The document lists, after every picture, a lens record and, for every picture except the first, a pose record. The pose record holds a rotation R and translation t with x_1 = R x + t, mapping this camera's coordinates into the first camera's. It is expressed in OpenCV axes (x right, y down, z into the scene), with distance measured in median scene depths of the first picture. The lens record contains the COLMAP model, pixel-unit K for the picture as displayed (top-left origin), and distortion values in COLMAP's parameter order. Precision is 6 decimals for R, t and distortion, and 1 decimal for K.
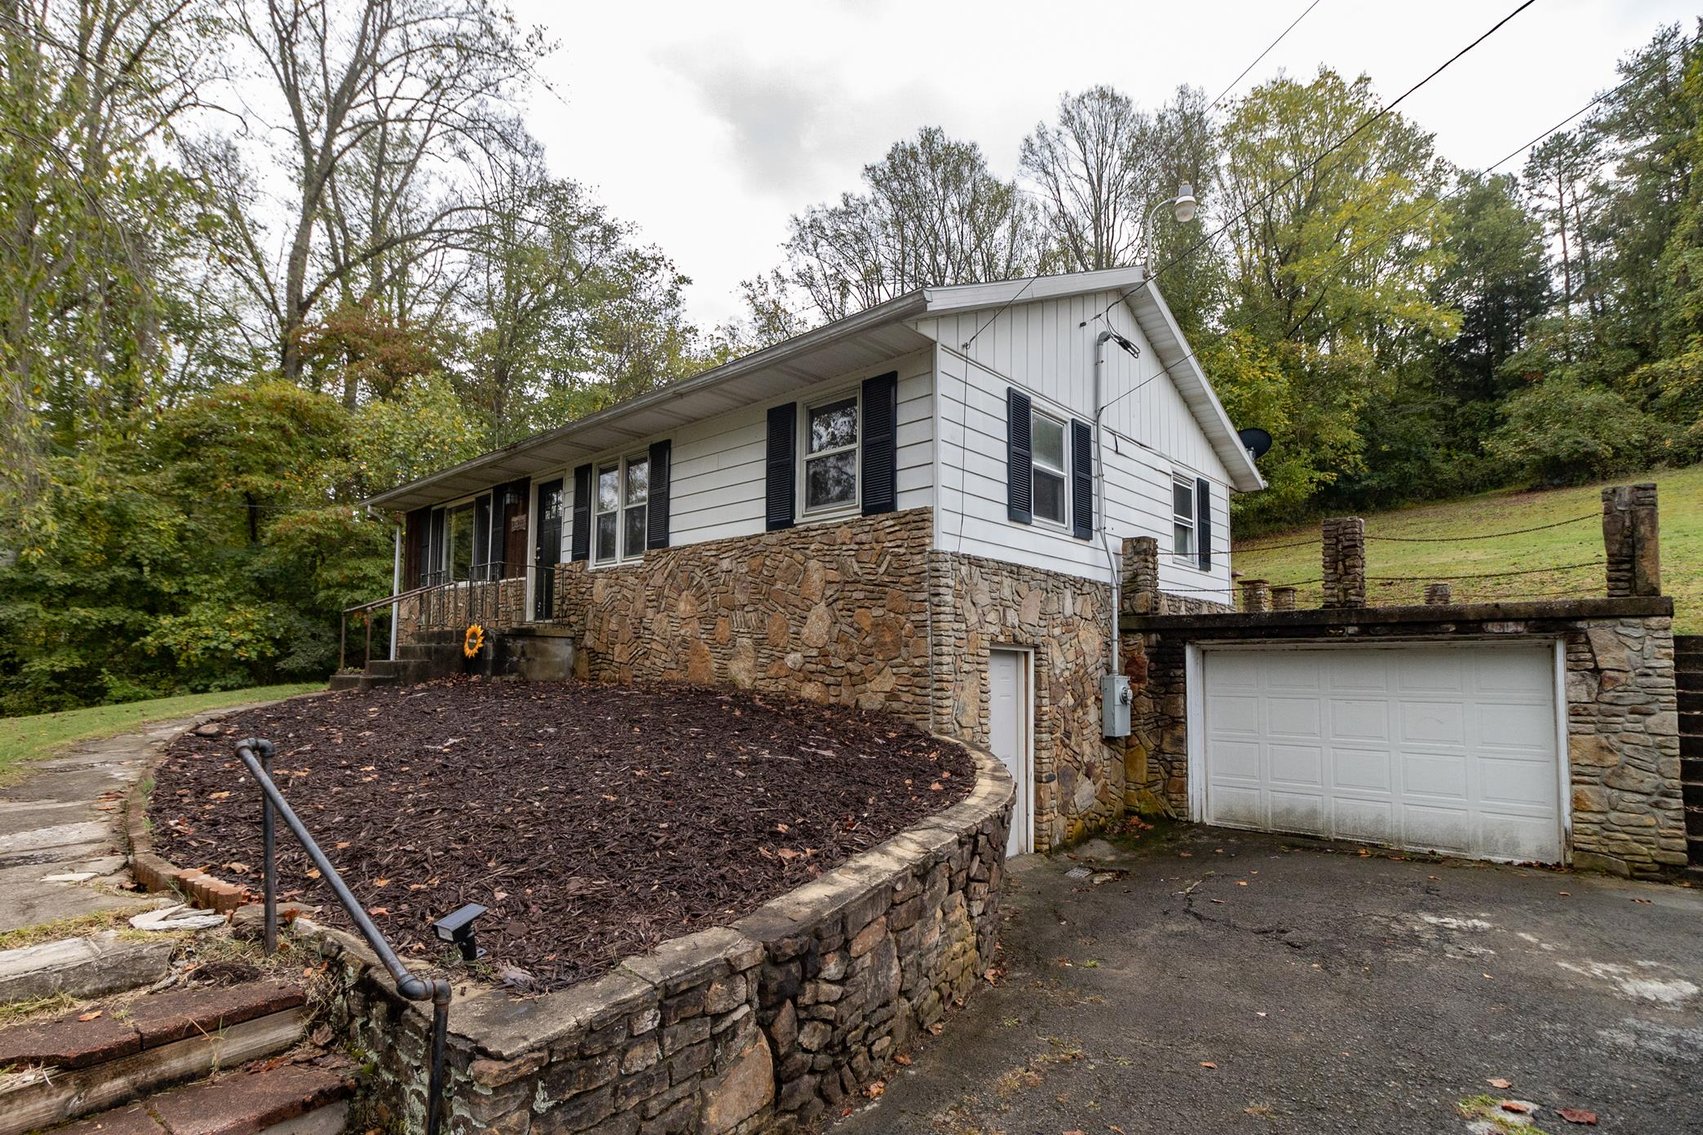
lens RADIAL K [[844.3, 0, 846.3], [0, 844.3, 648.6], [0, 0, 1]] dist [0.004251, 0.001195]
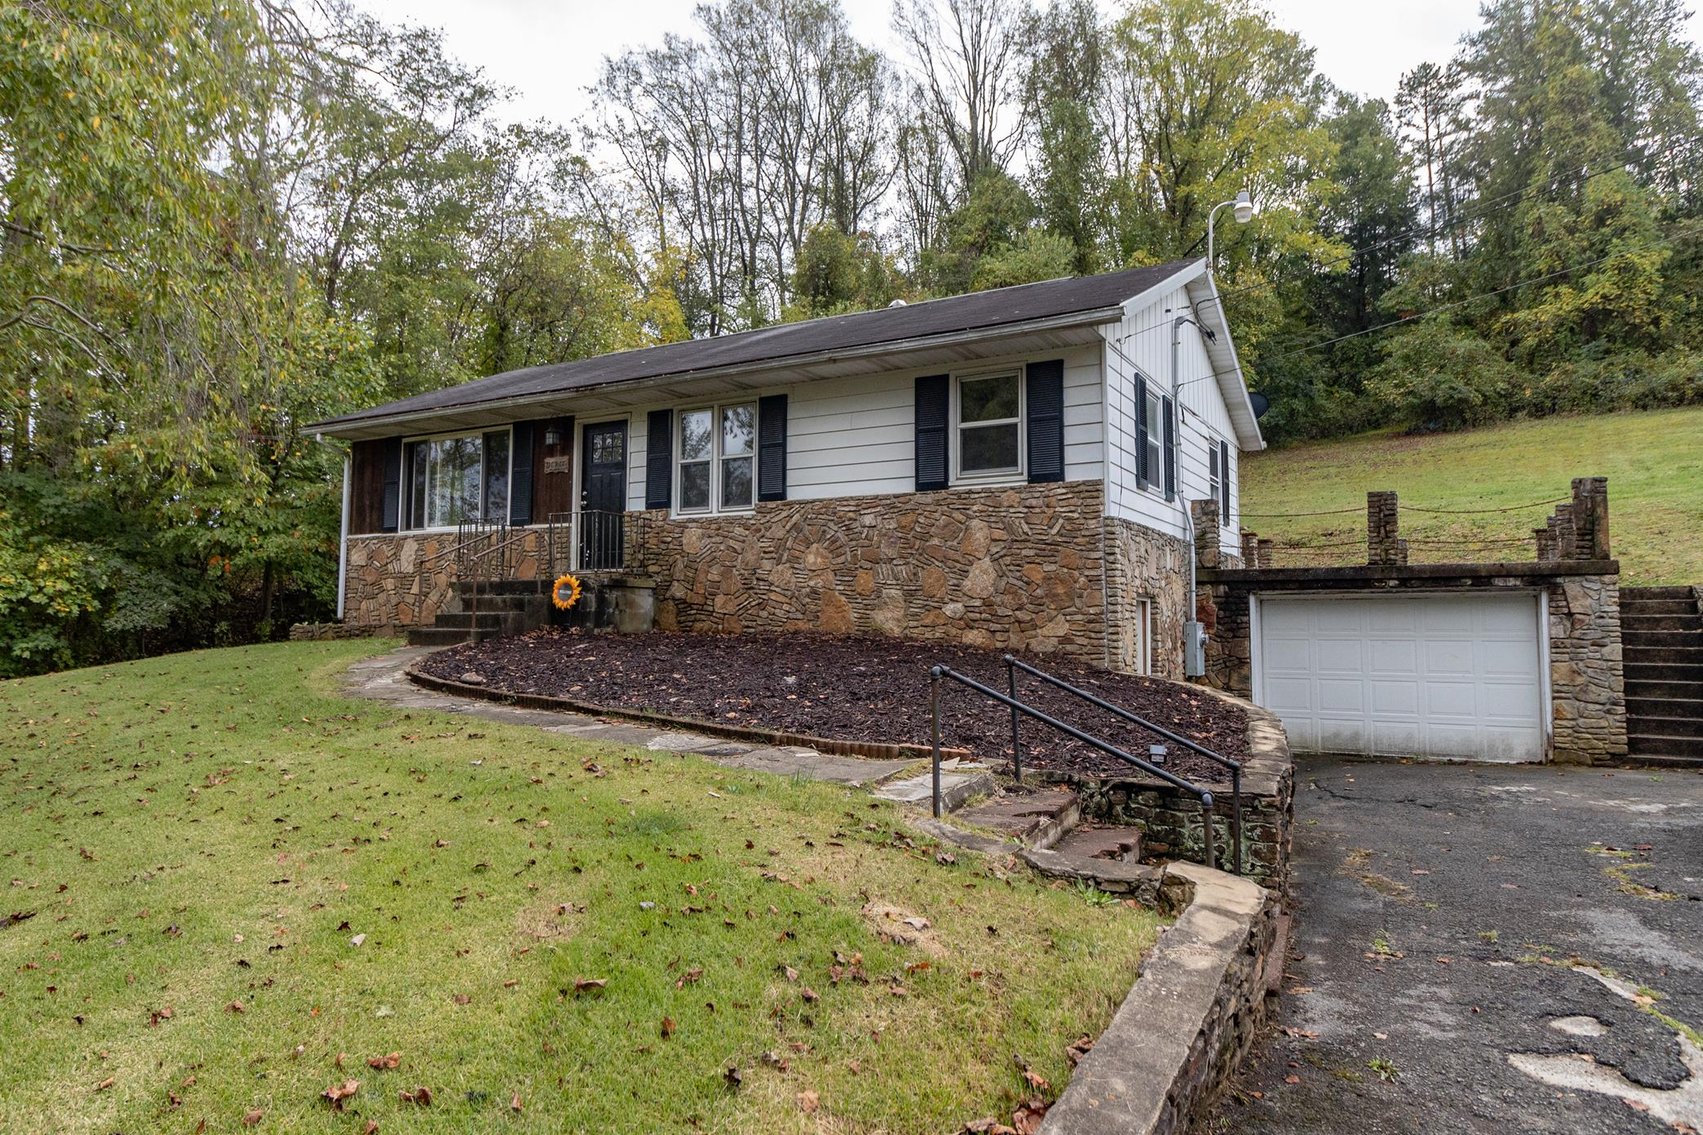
lens RADIAL K [[1079.5, 0, 852.2], [0, 1079.5, 599.0], [0, 0, 1]] dist [-0.001067, -0.000303]
pose [[0.974481, -0.002299, 0.224460, -0.440149], [0.002039, 0.999997, 0.001389, -0.002199], [-0.224462, -0.000896, 0.974482, -0.298688]]
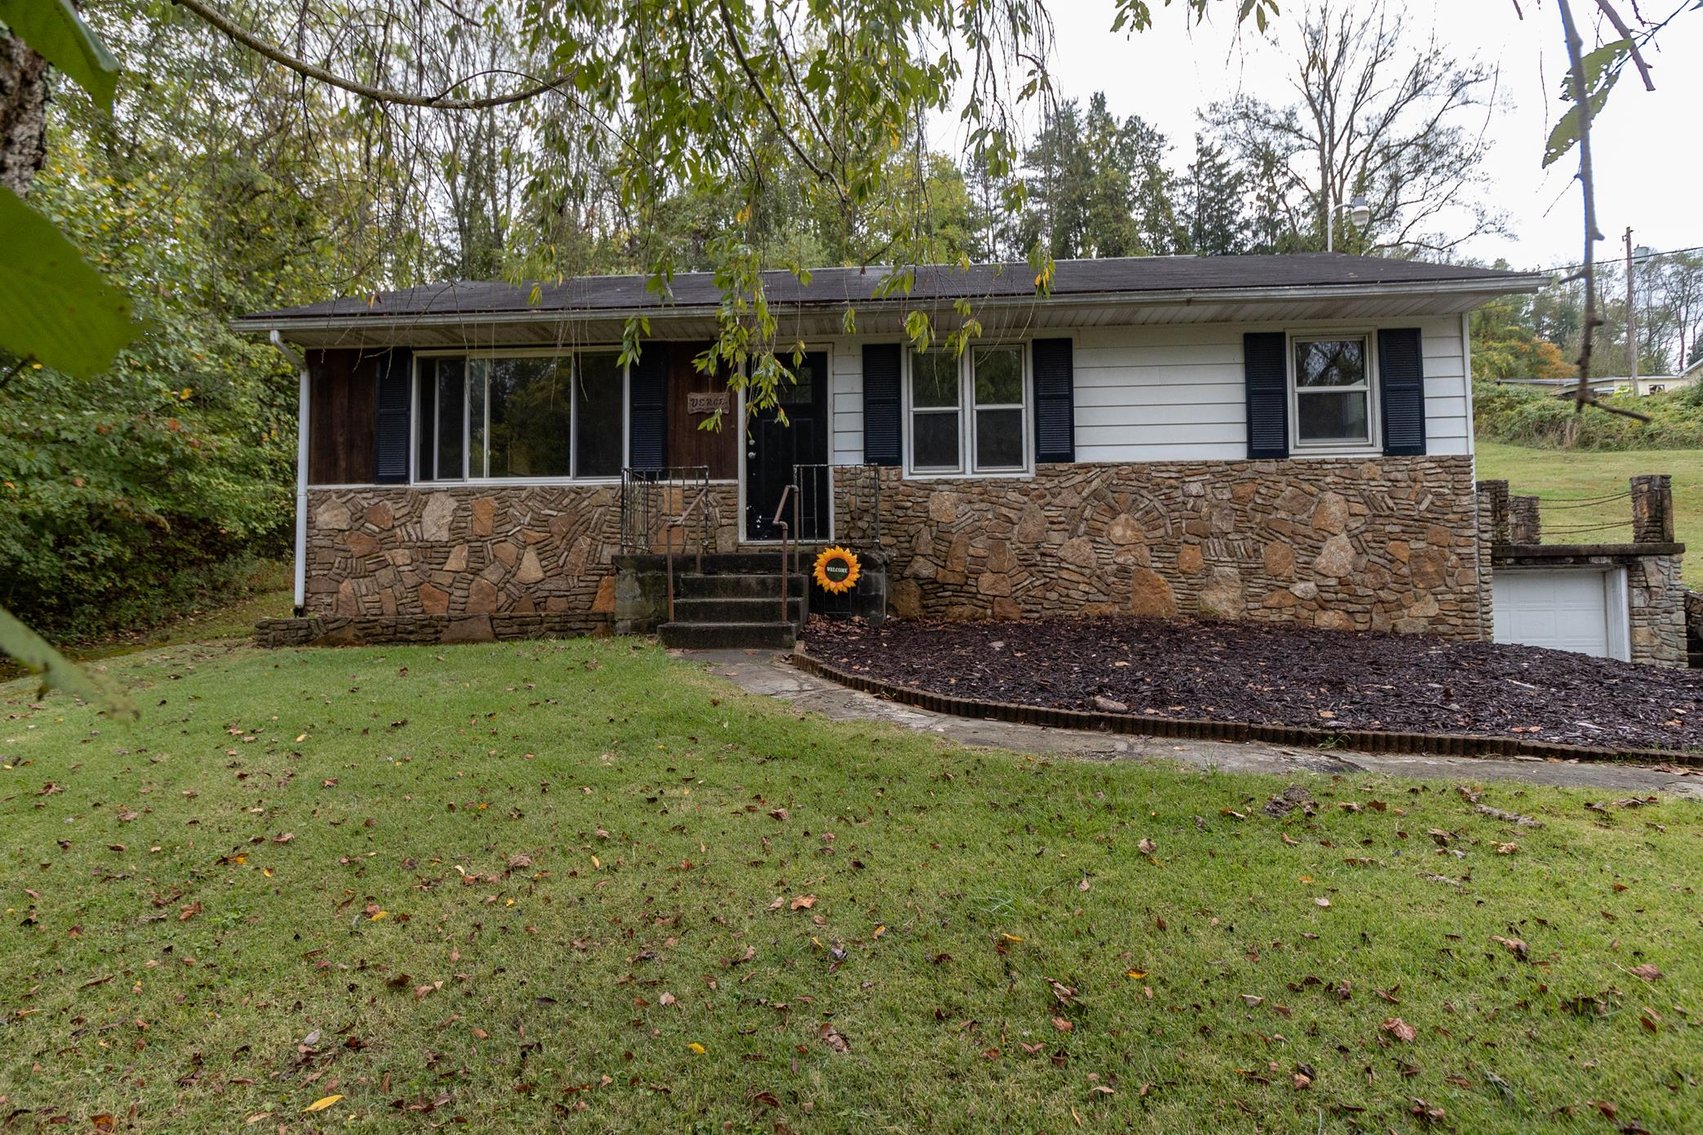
lens RADIAL K [[937.2, 0, 851.5], [0, 937.2, 567.5], [0, 0, 1]] dist [0.003107, 0.000277]
pose [[0.776563, -0.003109, 0.630032, -1.032992], [0.002393, 0.999995, 0.001985, -0.014099], [-0.630035, -0.000034, 0.776567, 0.406134]]
